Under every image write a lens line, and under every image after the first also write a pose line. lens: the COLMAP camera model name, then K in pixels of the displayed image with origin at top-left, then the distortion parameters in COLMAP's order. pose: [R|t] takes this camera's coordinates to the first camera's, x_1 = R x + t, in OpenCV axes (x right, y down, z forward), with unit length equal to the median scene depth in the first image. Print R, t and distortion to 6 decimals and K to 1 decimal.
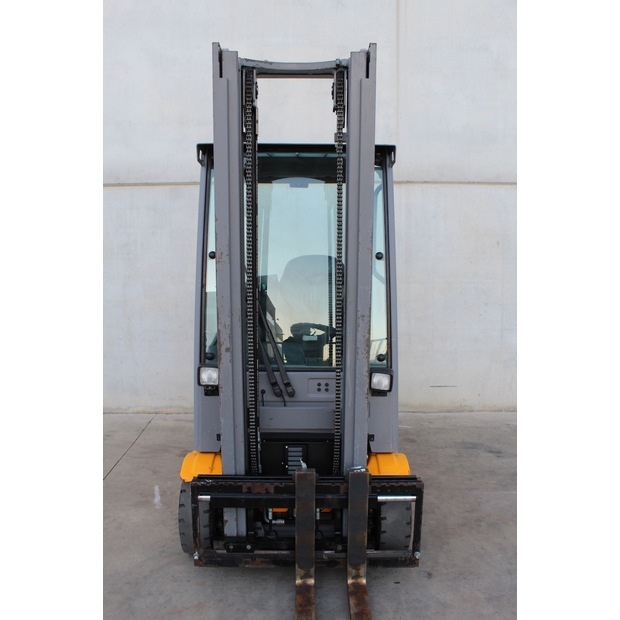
lens RADIAL K [[574.0, 0, 307.4], [0, 574.0, 310.8], [0, 0, 1]] dist [-0.075842, 0.000000]
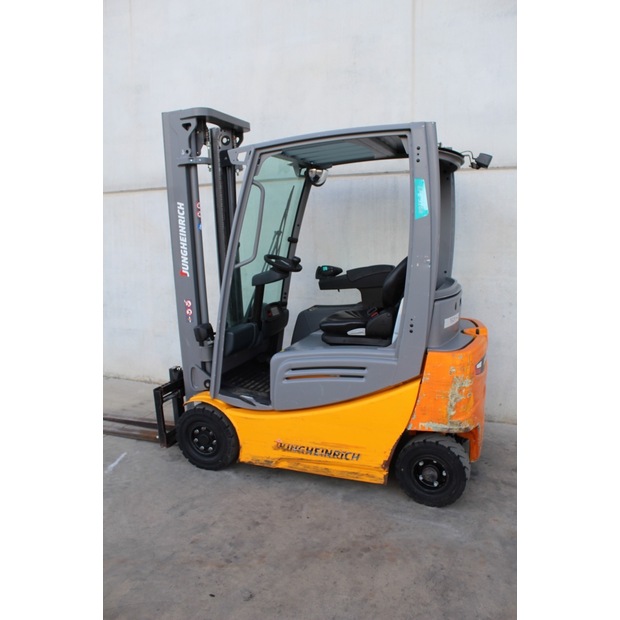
lens RADIAL K [[514.7, 0, 312.9], [0, 514.7, 314.6], [0, 0, 1]] dist [-0.156791, 0.123962]
pose [[0.923184, 0.047251, -0.381443, 0.340404], [-0.032330, 0.998444, 0.045434, -0.022576], [0.382996, -0.029612, 0.923275, 0.161083]]
